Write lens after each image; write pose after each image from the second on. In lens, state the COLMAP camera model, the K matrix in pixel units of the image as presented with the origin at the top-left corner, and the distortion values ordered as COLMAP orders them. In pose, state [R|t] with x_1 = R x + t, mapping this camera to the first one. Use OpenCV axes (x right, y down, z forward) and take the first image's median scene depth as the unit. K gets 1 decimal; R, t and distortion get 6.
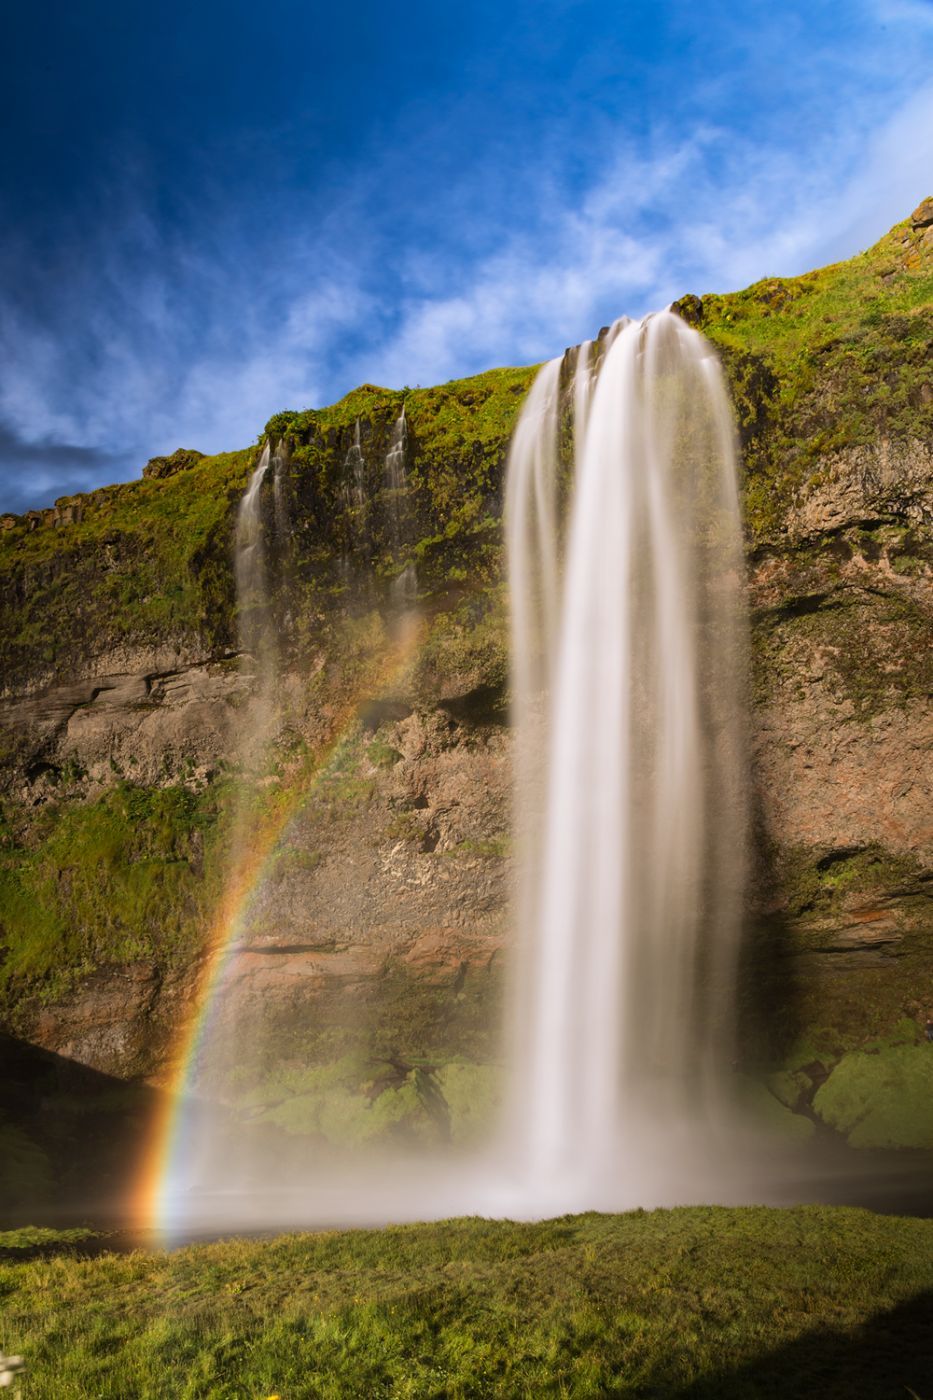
lens RADIAL K [[1112.6, 0, 463.0], [0, 1112.6, 804.7], [0, 0, 1]] dist [-0.087265, 0.007154]
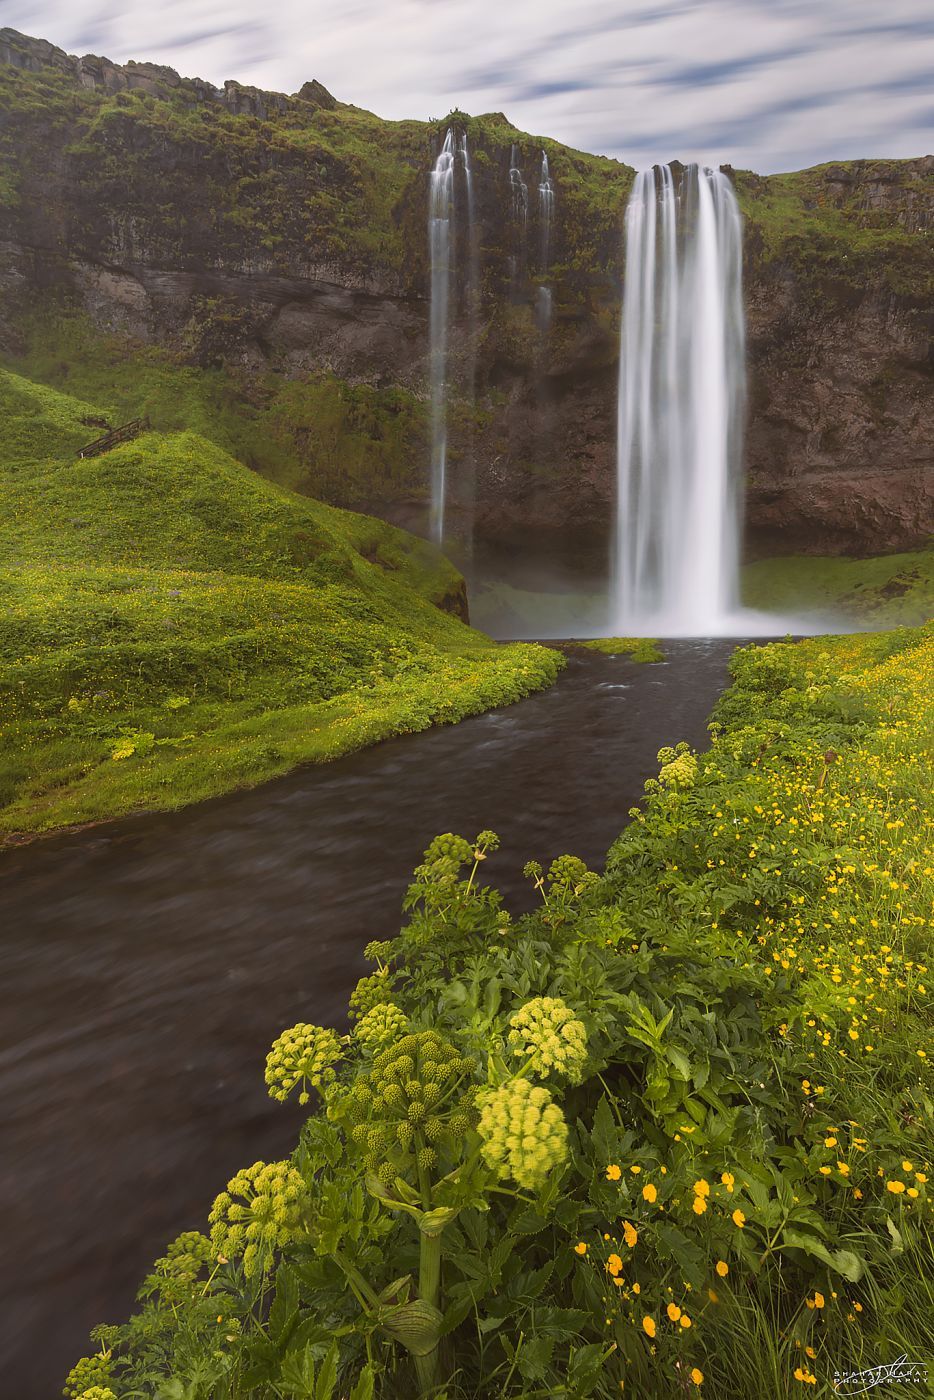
lens RADIAL K [[620.9, 0, 465.1], [0, 620.9, 689.8], [0, 0, 1]] dist [0.027587, -0.013908]
pose [[0.808318, -0.031831, 0.587885, -0.744562], [-0.185657, 0.933808, 0.305832, 0.096553], [-0.558707, -0.356355, 0.748904, 0.157149]]
